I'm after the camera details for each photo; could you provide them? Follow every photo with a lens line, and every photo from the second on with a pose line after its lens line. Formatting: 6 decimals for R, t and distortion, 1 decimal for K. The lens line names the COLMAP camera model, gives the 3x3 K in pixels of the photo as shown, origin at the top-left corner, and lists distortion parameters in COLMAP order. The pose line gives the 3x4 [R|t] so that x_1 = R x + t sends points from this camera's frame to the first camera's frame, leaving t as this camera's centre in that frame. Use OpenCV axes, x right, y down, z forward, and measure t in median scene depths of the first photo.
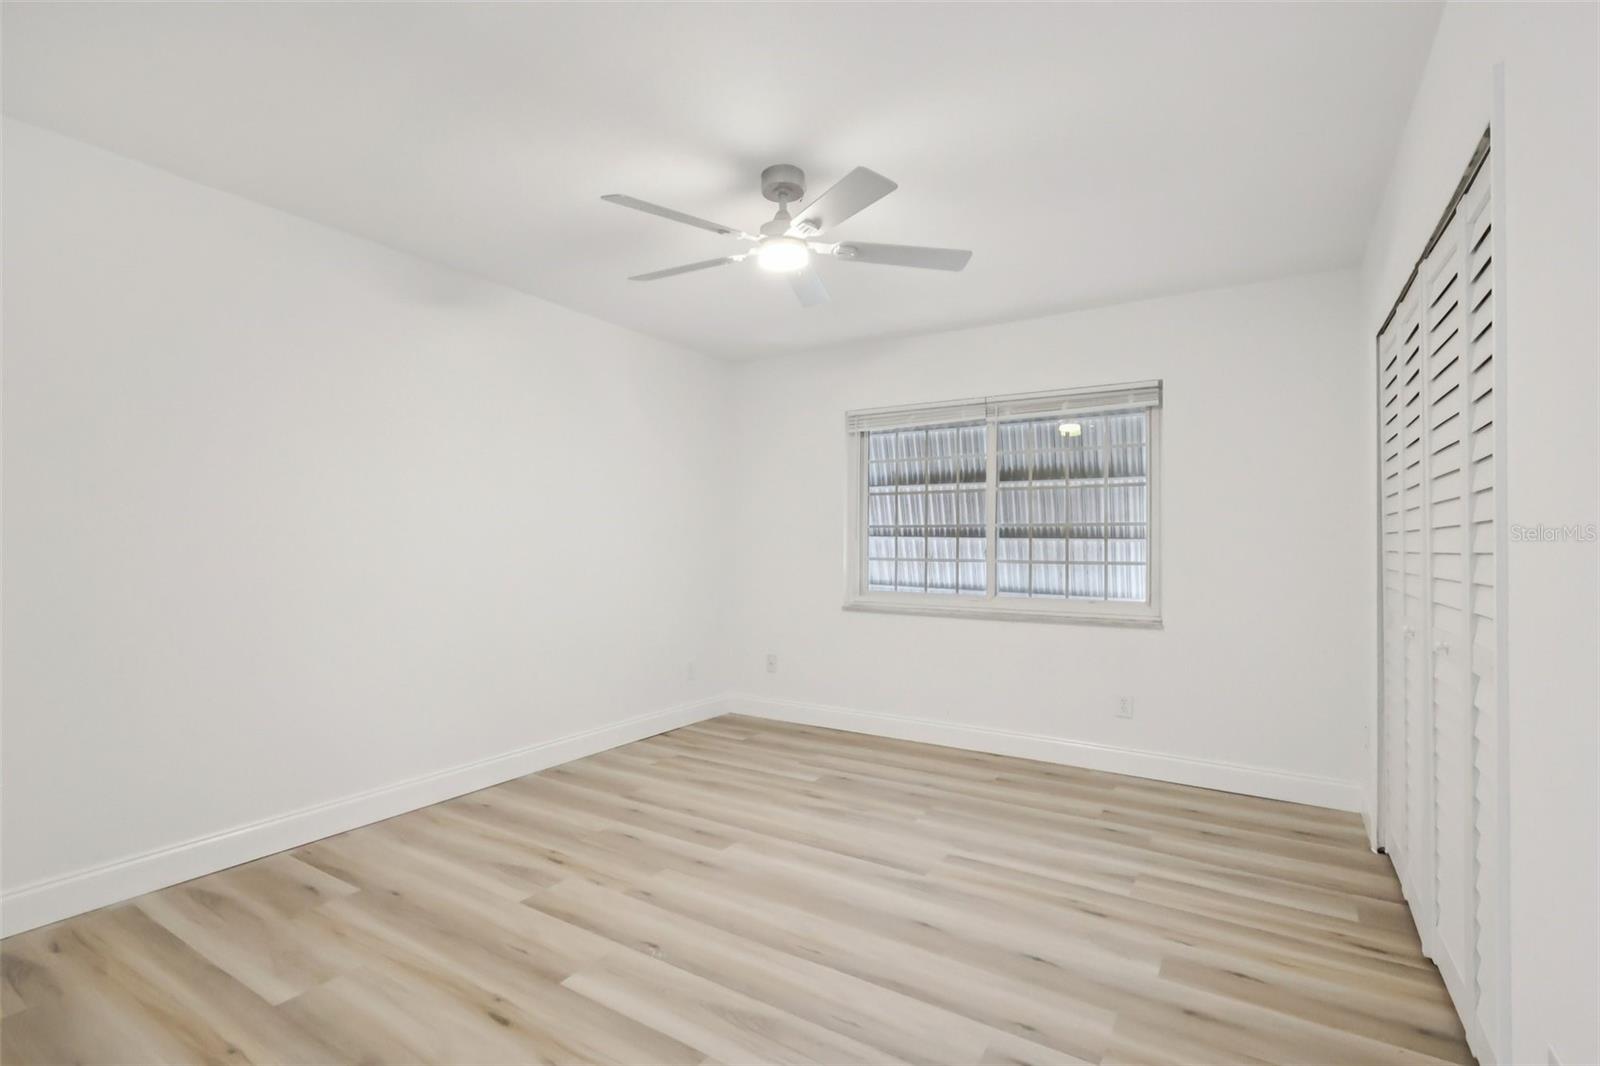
lens RADIAL K [[744.7, 0, 796.7], [0, 744.7, 538.2], [0, 0, 1]] dist [-0.001588, -0.000206]
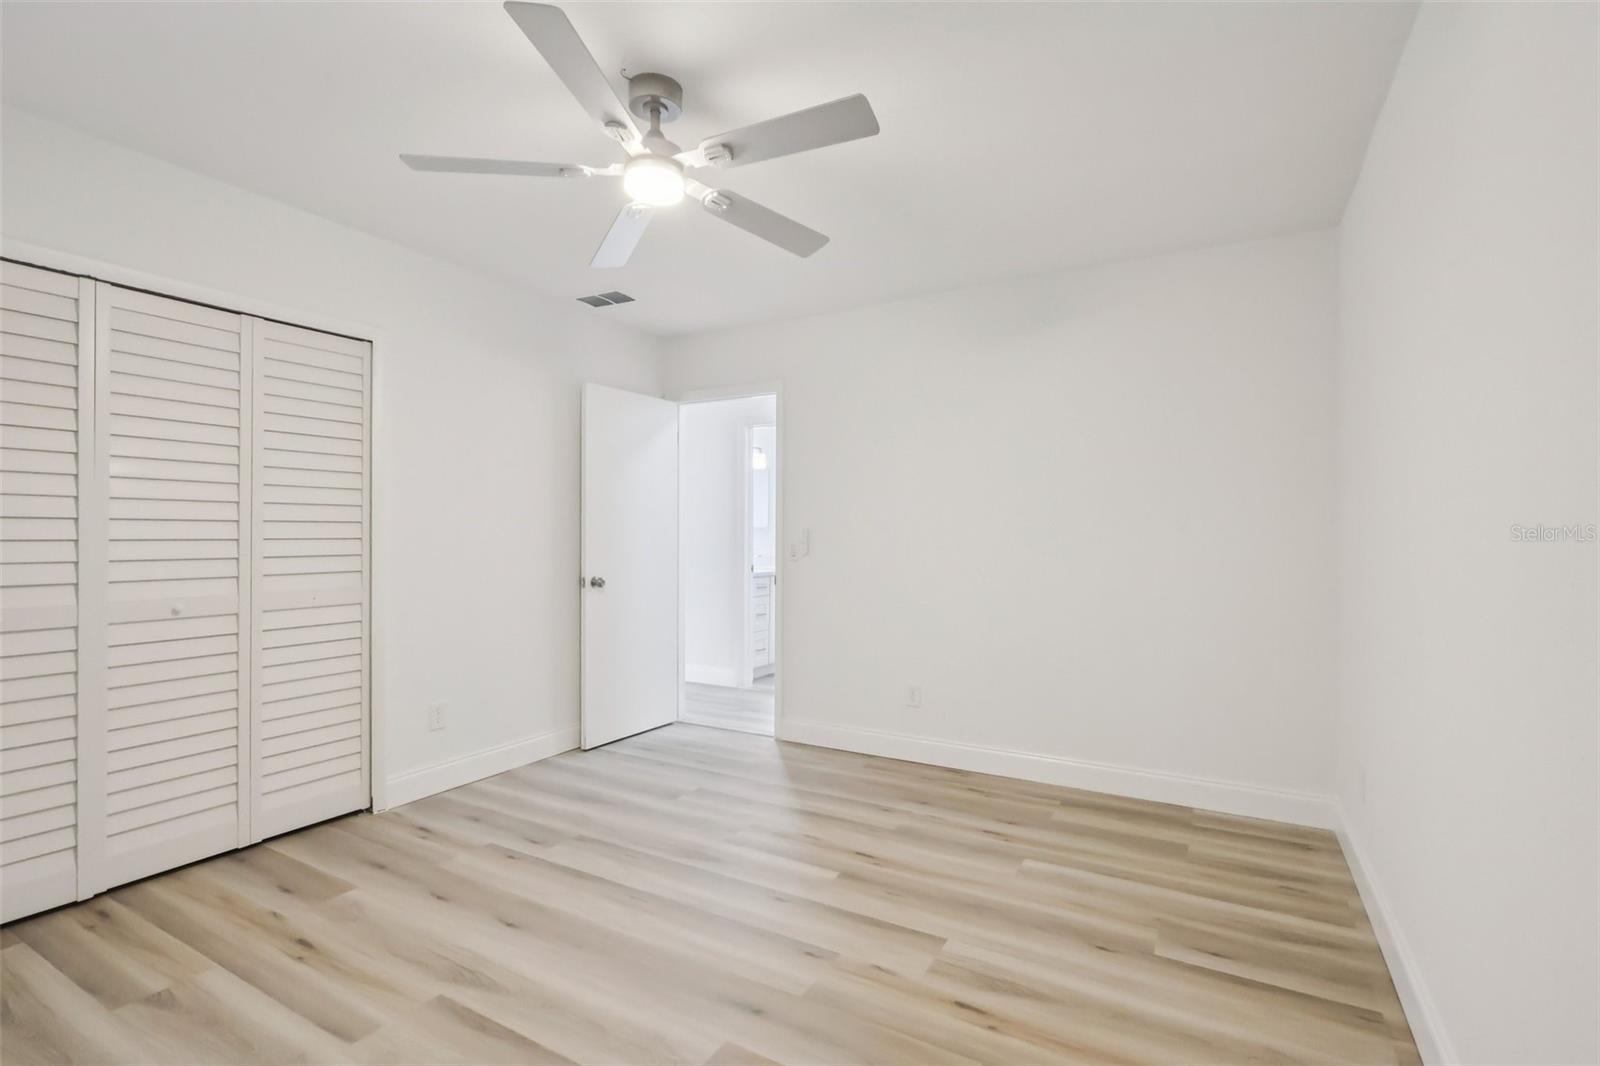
lens RADIAL K [[744.7, 0, 801.6], [0, 744.7, 535.7], [0, 0, 1]] dist [-0.001588, -0.000206]
pose [[-0.999547, -0.007891, -0.029042, -0.168870], [-0.007459, 0.999861, -0.014924, 0.019549], [0.029156, -0.014701, -0.999467, 1.900995]]
